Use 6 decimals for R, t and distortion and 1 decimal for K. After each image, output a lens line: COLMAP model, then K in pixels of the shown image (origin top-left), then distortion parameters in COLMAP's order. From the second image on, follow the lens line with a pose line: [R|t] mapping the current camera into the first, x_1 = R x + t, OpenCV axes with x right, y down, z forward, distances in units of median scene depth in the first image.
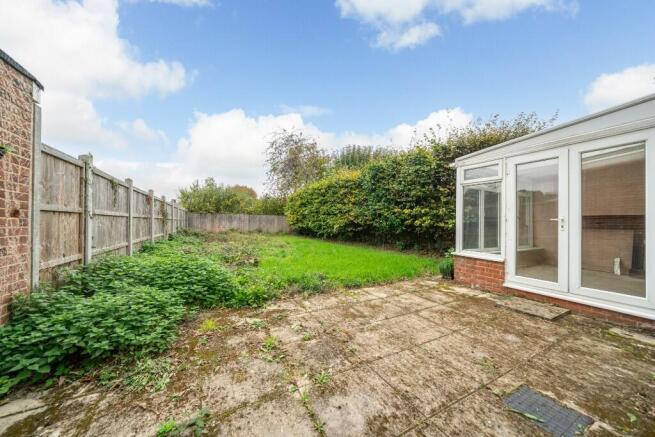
lens RADIAL K [[222.8, 0, 320.3], [0, 222.8, 219.9], [0, 0, 1]] dist [0.000887, 0.000063]
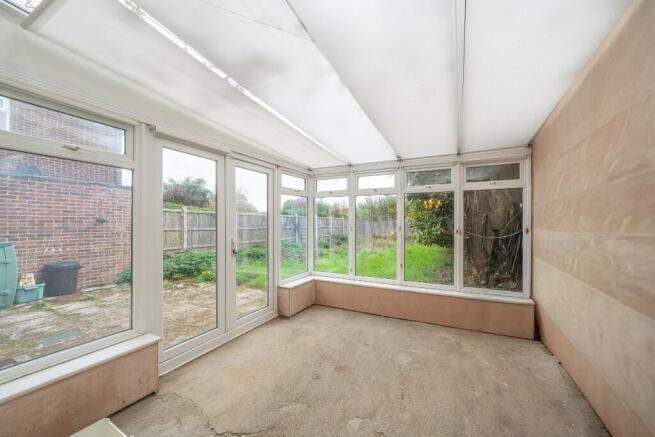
lens RADIAL K [[229.2, 0, 348.8], [0, 229.2, 221.8], [0, 0, 1]] dist [0.001090, 0.000077]
pose [[0.626203, -0.017514, -0.779463, 1.246249], [0.014928, 0.999834, -0.010473, -0.041815], [0.779517, -0.005078, 0.626360, 0.500113]]
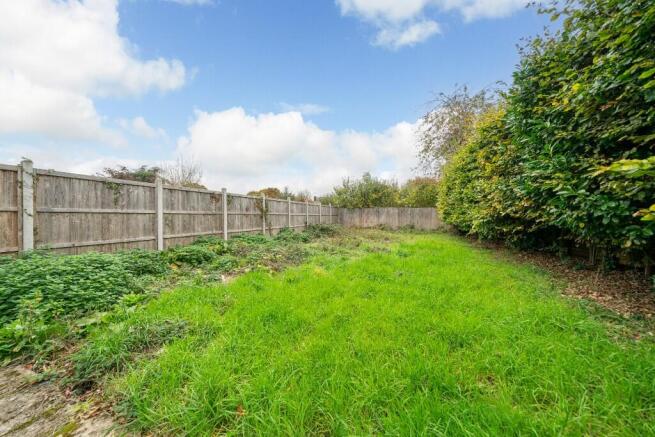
lens RADIAL K [[222.8, 0, 320.3], [0, 222.8, 219.9], [0, 0, 1]] dist [0.000887, 0.000063]
pose [[0.658488, 0.002309, -0.752588, 0.487582], [0.016566, 0.999709, 0.017562, 0.011851], [0.752409, -0.024032, 0.658258, 0.831459]]
